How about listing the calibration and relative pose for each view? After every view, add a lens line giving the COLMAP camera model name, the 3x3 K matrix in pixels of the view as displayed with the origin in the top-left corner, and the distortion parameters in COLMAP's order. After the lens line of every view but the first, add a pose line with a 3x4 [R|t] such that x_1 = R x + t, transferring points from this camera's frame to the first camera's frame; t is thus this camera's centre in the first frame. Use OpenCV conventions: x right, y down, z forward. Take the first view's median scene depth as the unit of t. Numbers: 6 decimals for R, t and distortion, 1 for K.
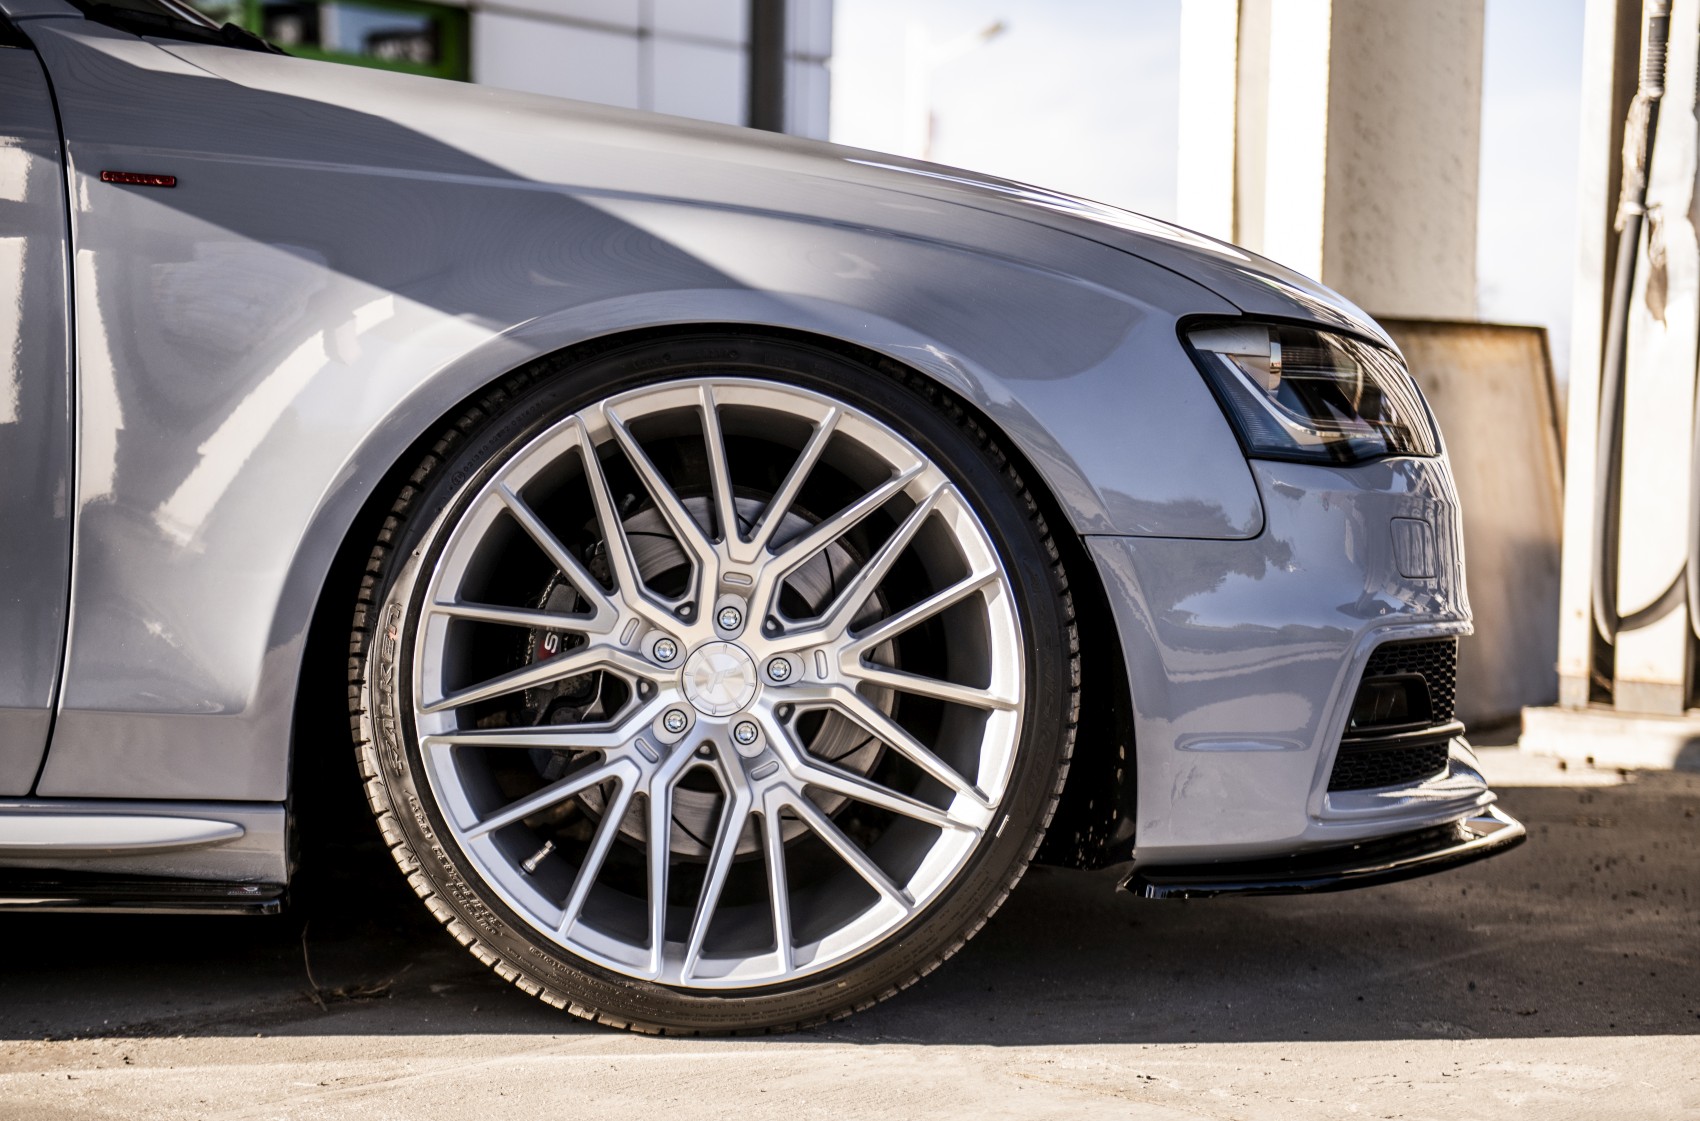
lens RADIAL K [[3070.8, 0, 850.0], [0, 3070.8, 560.5], [0, 0, 1]] dist [0.097356, 0.099152]
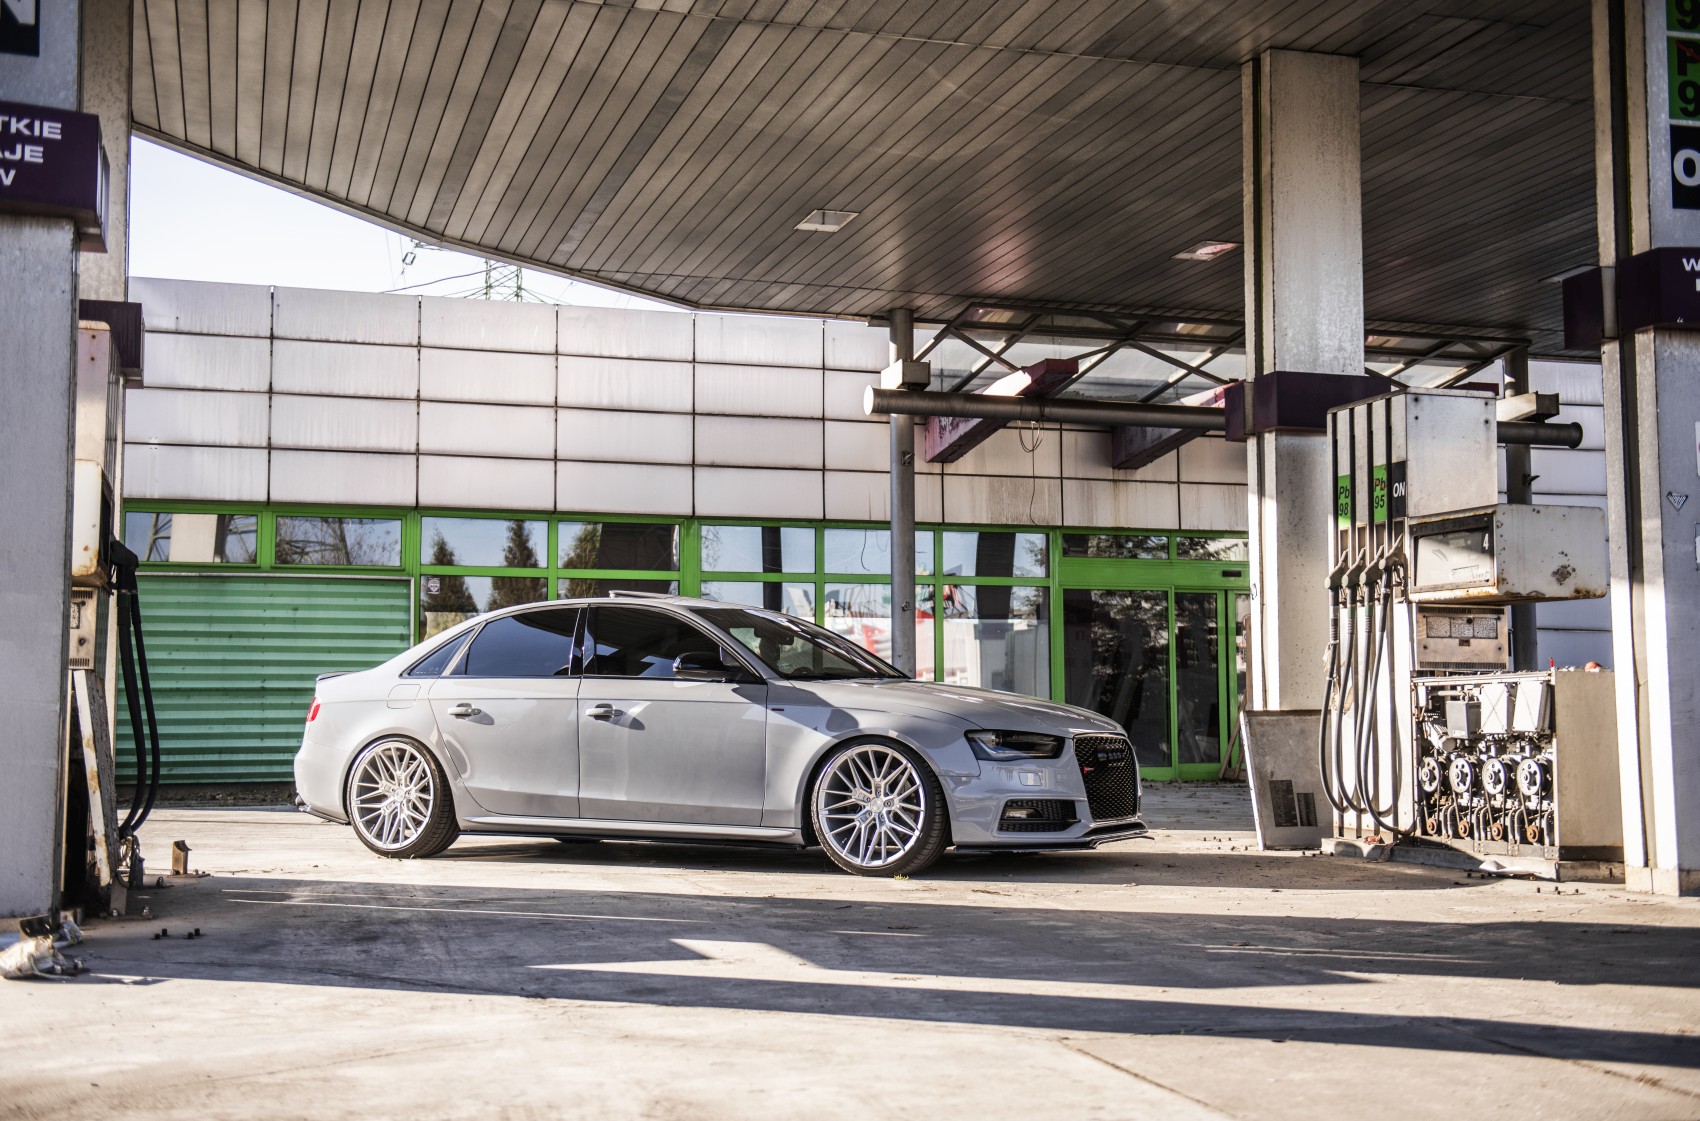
lens RADIAL K [[1965.0, 0, 846.9], [0, 1965.0, 565.7], [0, 0, 1]] dist [0.086088, 0.007101]
pose [[0.834875, -0.063339, -0.546784, 1.708692], [-0.006852, 0.992085, -0.125385, 0.054330], [0.550397, 0.108427, 0.827832, -1.737427]]
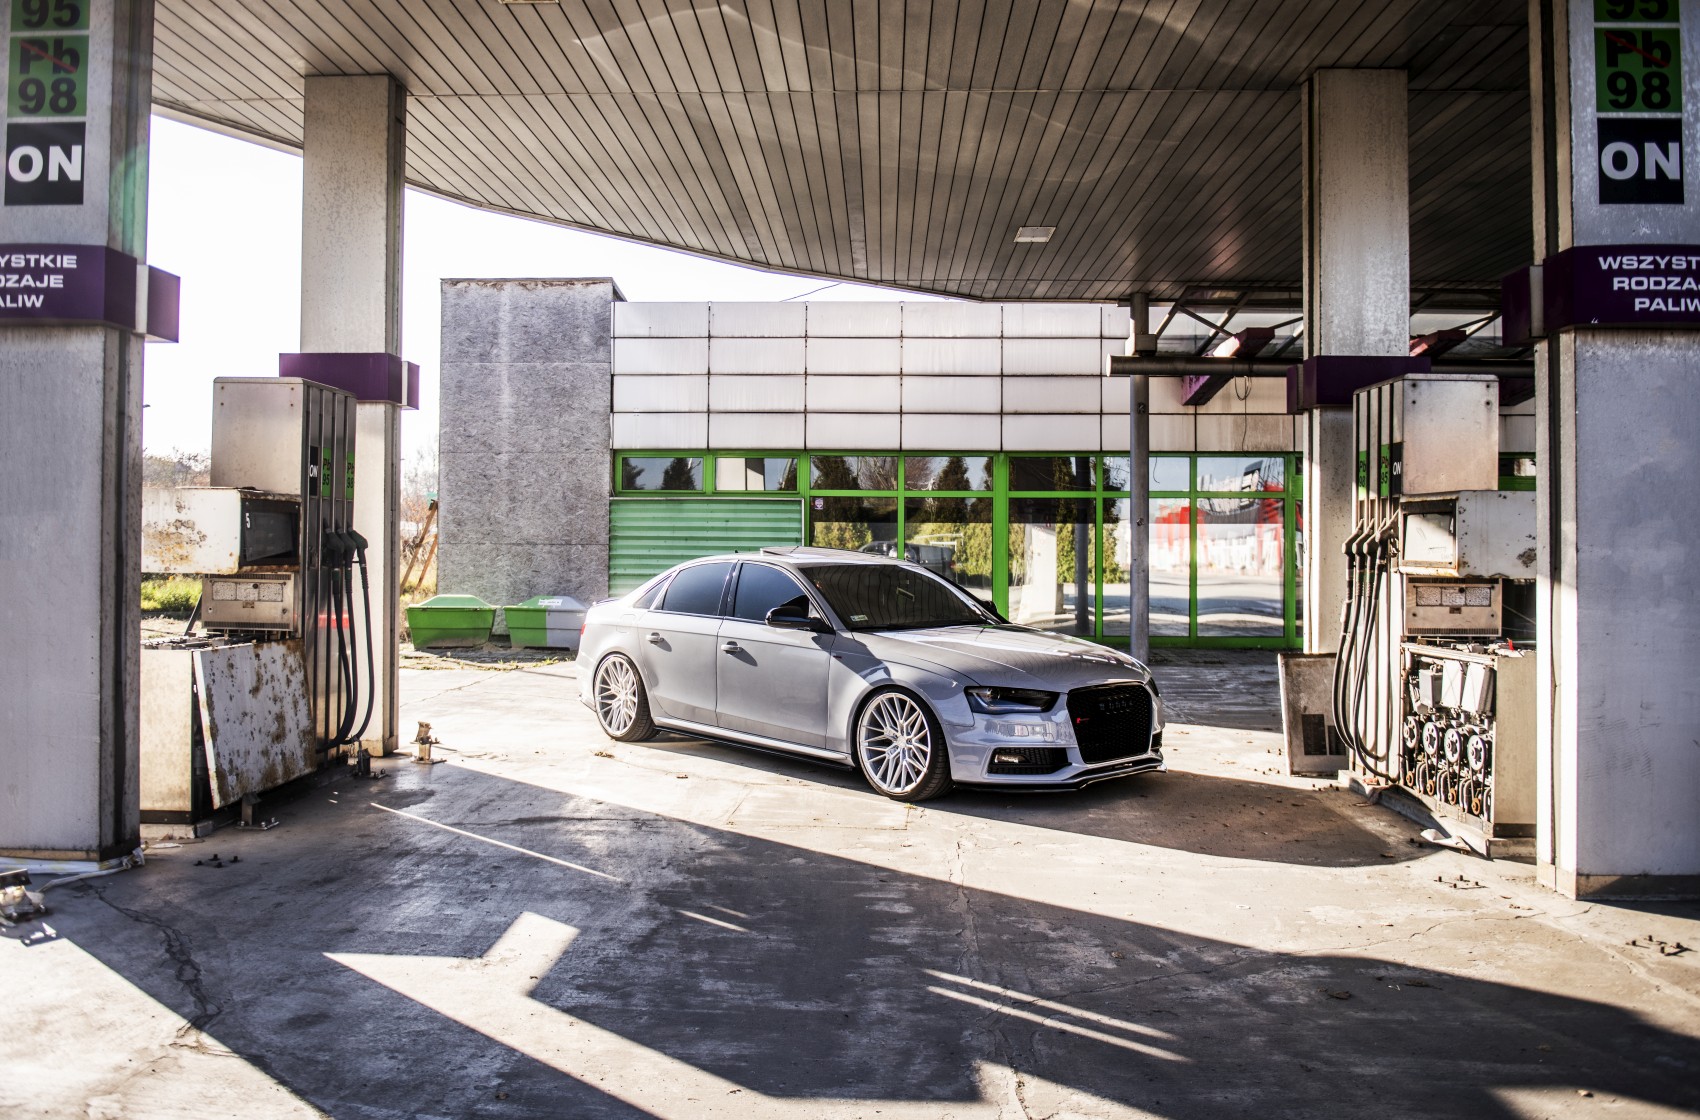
lens RADIAL K [[1282.1, 0, 838.2], [0, 1282.1, 544.8], [0, 0, 1]] dist [-0.040289, -0.003754]
pose [[0.607443, -0.017495, -0.794171, 1.908453], [-0.030095, 0.998533, -0.045016, -0.234052], [0.793793, 0.051245, 0.606025, -0.654196]]
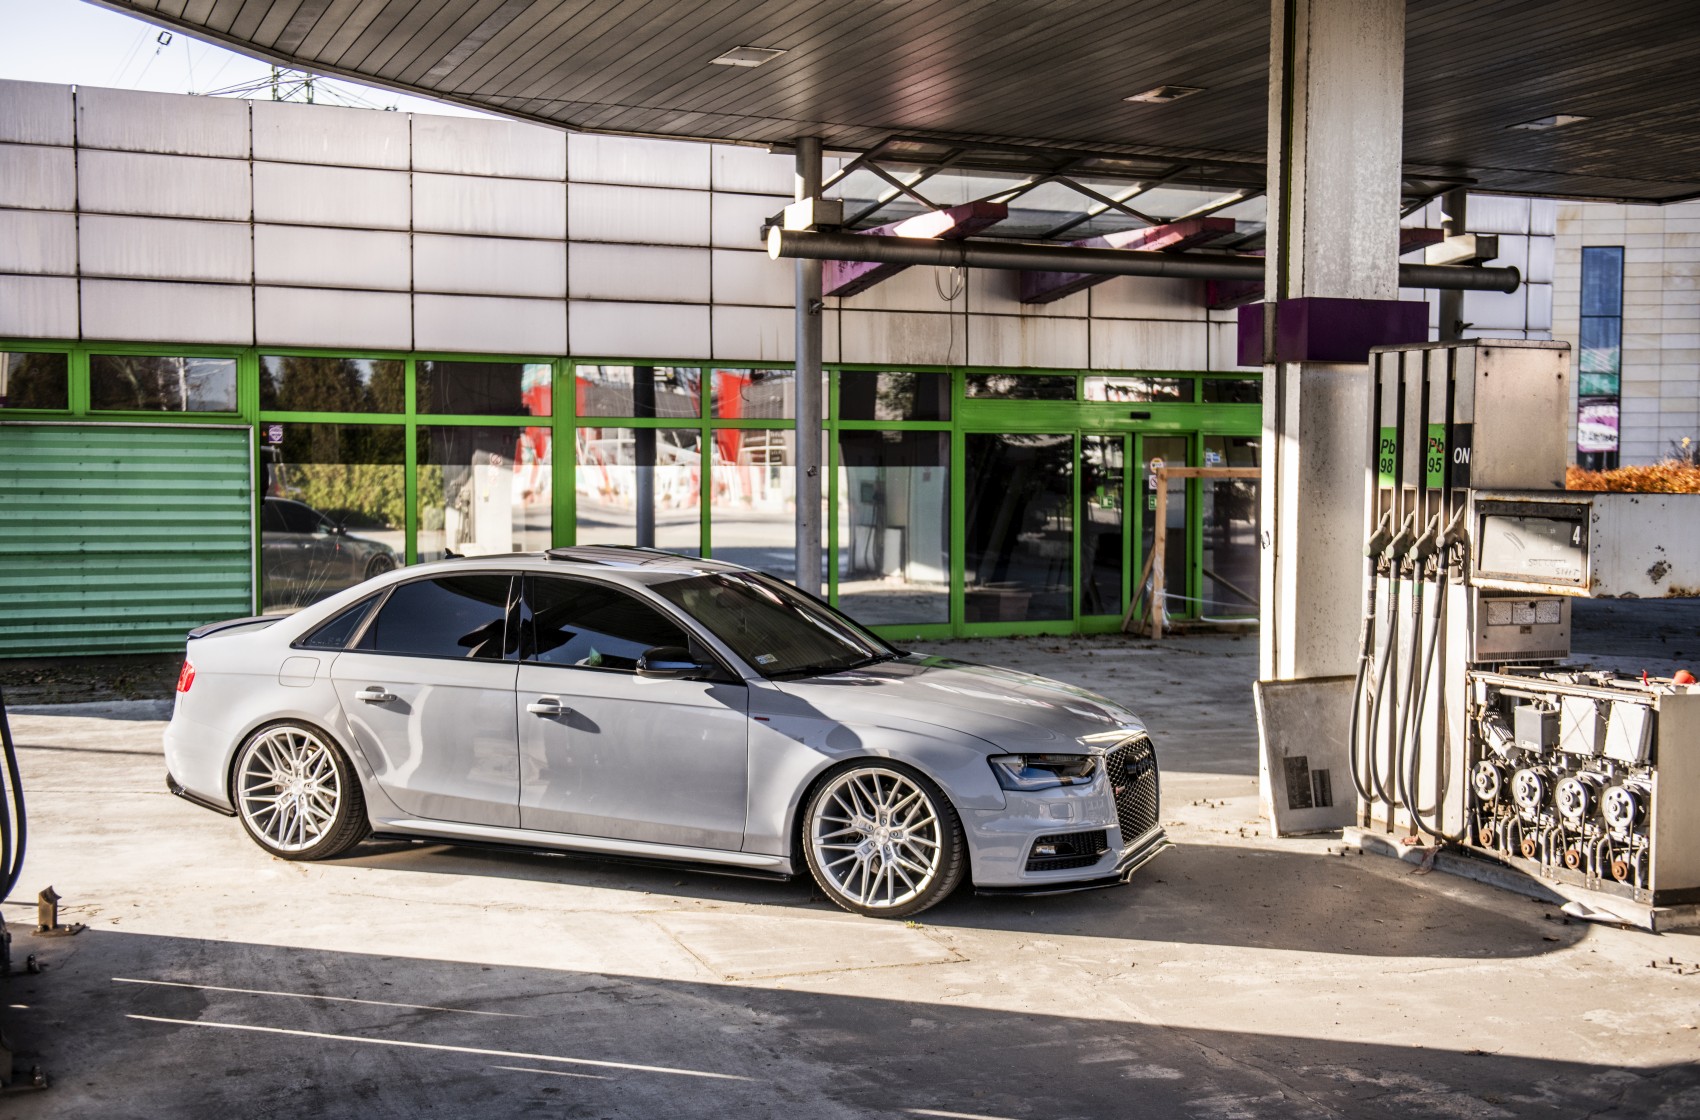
lens RADIAL K [[1999.0, 0, 850.0], [0, 1999.0, 560.0], [0, 0, 1]] dist [0.090005, 0.003198]
pose [[0.884718, 0.008245, -0.466054, 1.241316], [-0.008880, 0.999960, 0.000835, -0.354961], [0.466043, 0.003400, 0.884756, -1.533526]]
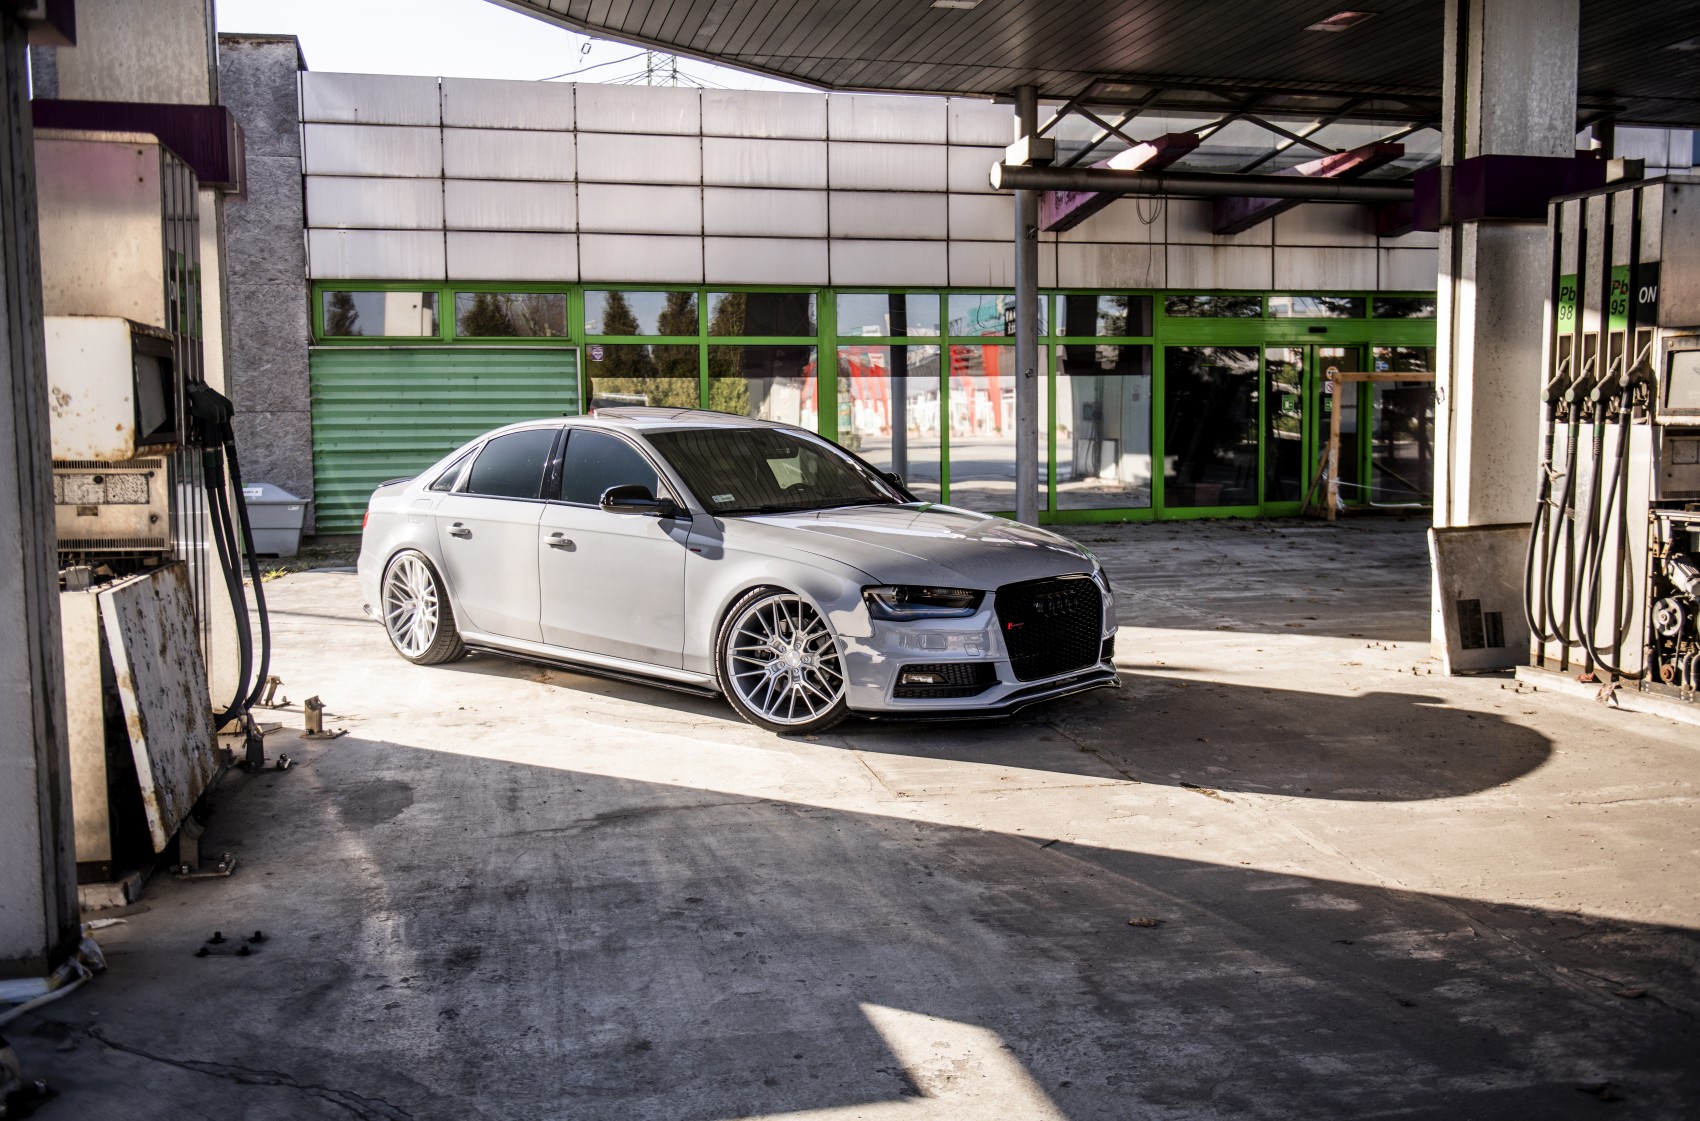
lens RADIAL K [[1512.8, 0, 854.1], [0, 1512.8, 551.8], [0, 0, 1]] dist [0.000997, -0.007032]
pose [[0.803567, 0.028191, -0.594546, 1.040191], [-0.001552, 0.998974, 0.045271, -0.228006], [0.595212, -0.035455, 0.802786, -0.964368]]
